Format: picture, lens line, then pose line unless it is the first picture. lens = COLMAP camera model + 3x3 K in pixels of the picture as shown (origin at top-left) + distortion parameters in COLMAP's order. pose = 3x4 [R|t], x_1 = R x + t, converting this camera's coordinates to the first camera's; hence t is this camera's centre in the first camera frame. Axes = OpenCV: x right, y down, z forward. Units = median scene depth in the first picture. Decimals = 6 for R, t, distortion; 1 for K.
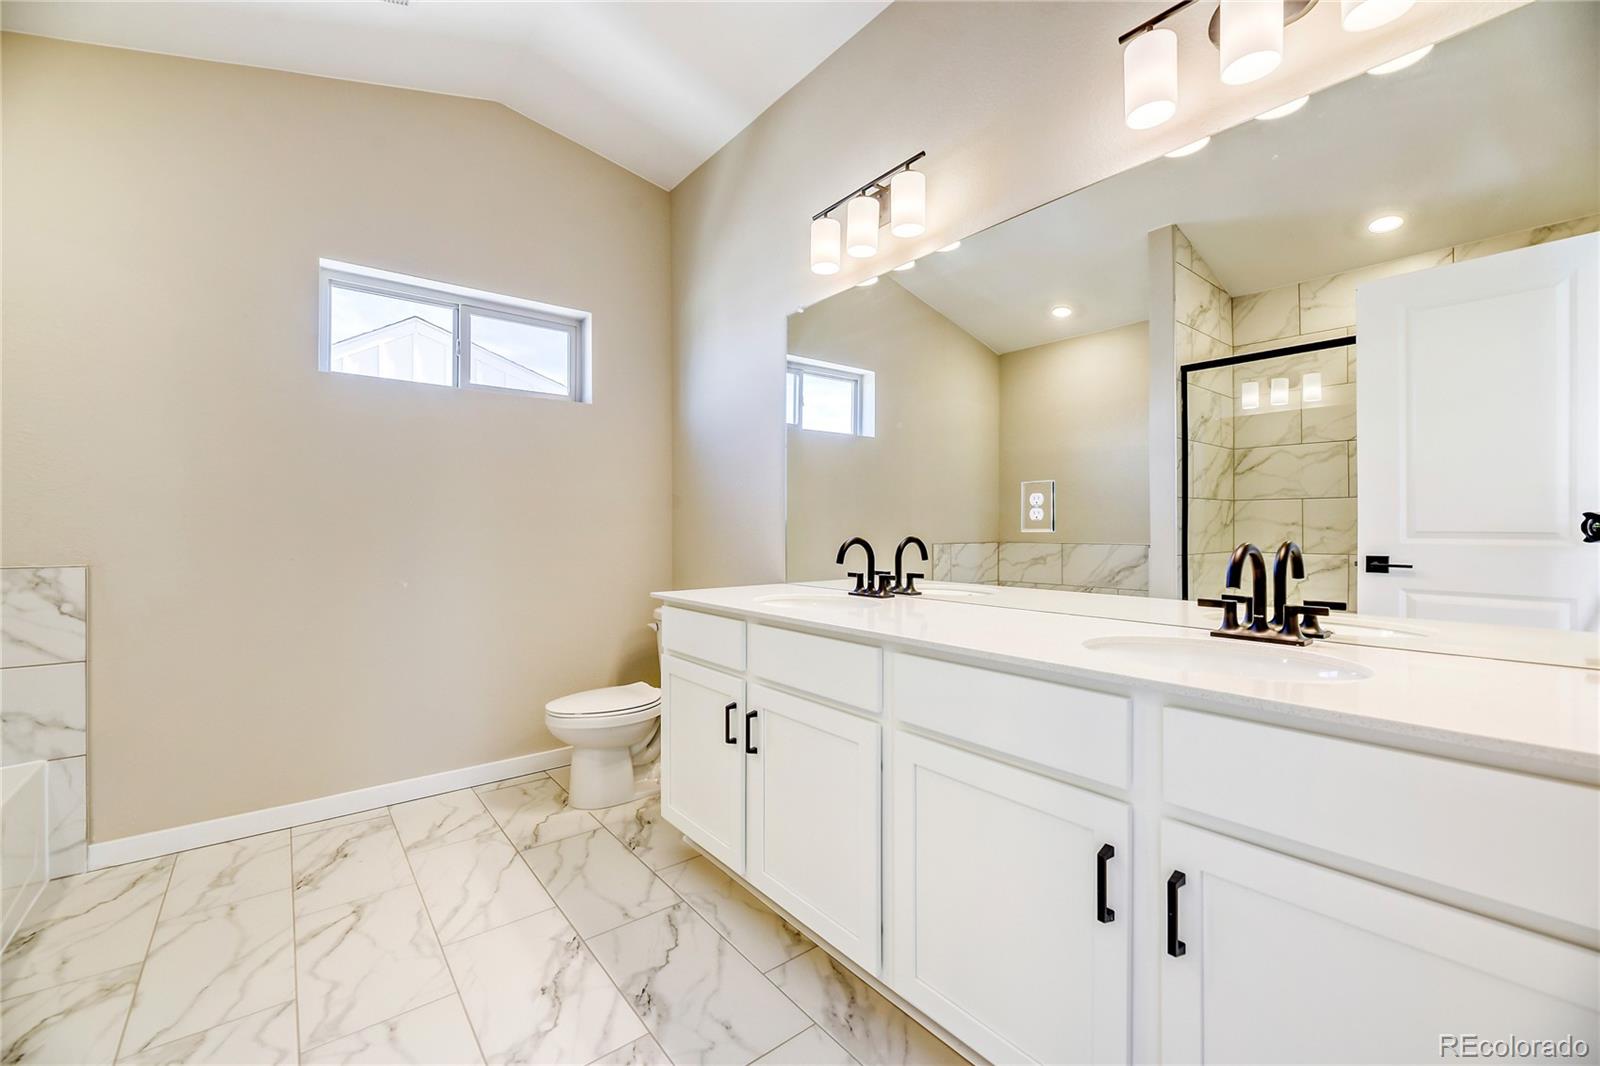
lens RADIAL K [[647.1, 0, 797.1], [0, 647.1, 532.6], [0, 0, 1]] dist [0.002586, -0.005002]
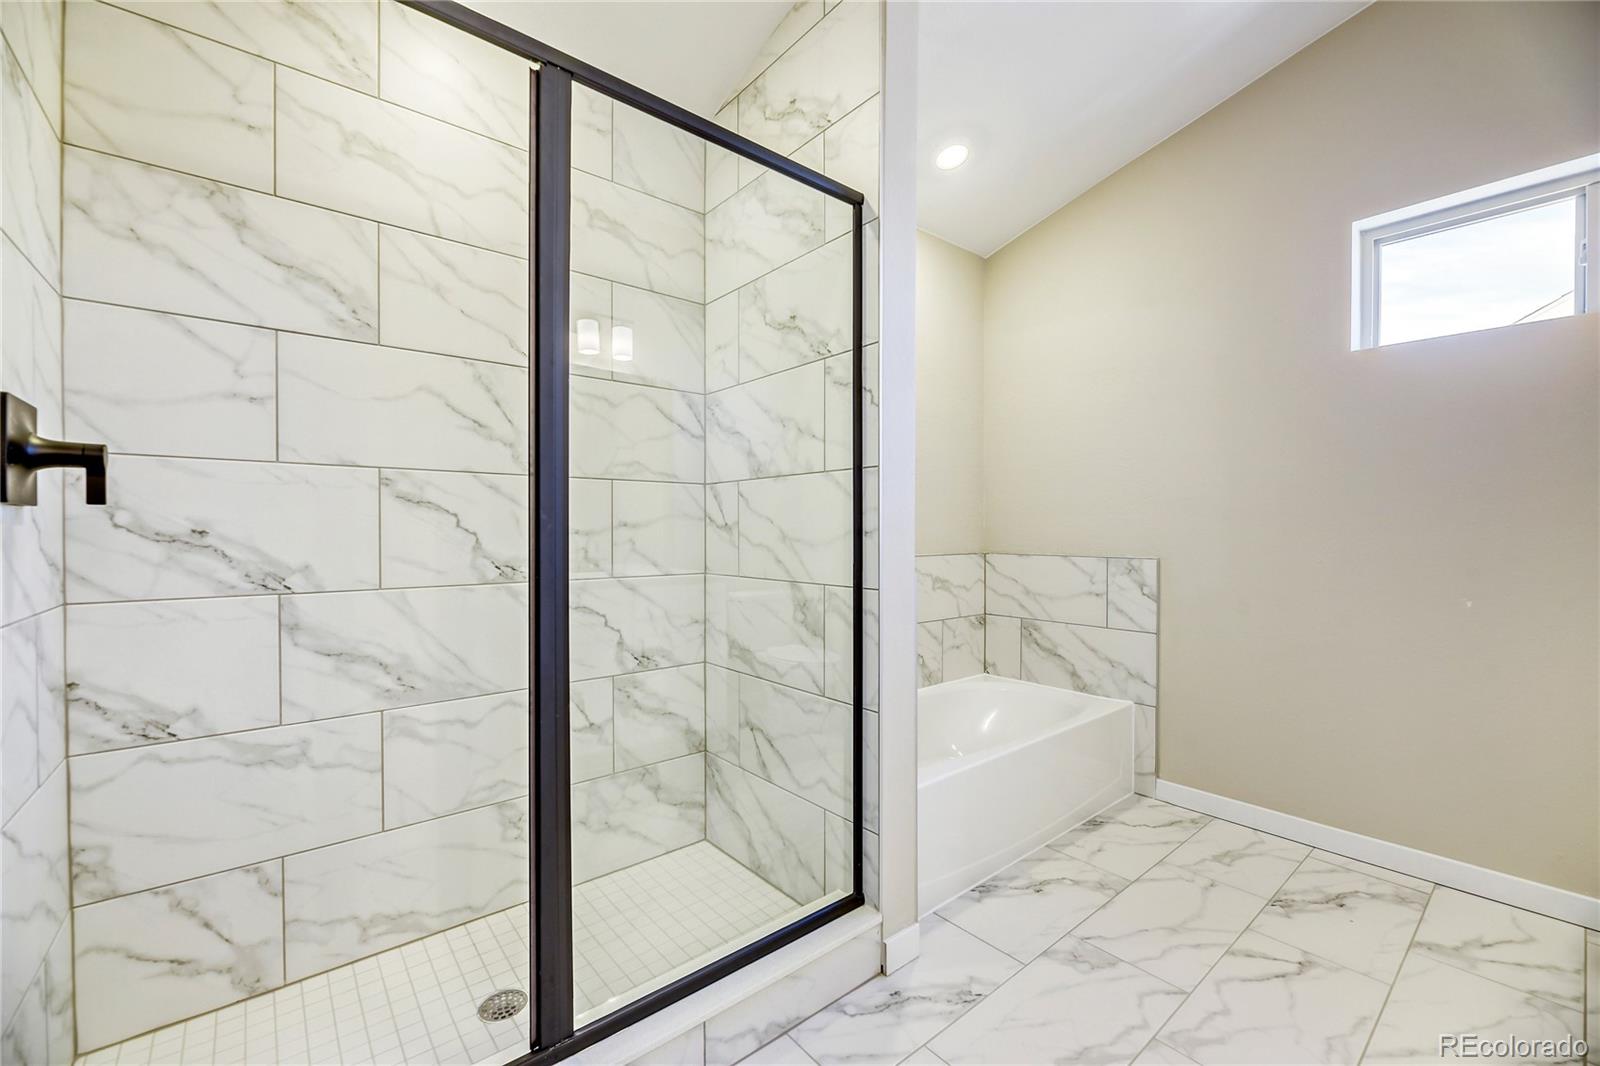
lens RADIAL K [[647.1, 0, 797.1], [0, 647.1, 532.6], [0, 0, 1]] dist [0.002586, -0.005002]
pose [[0.016044, 0.003615, -0.999865, 0.168441], [-0.003460, 0.999988, 0.003560, -0.002240], [0.999865, 0.003402, 0.016056, 0.272667]]
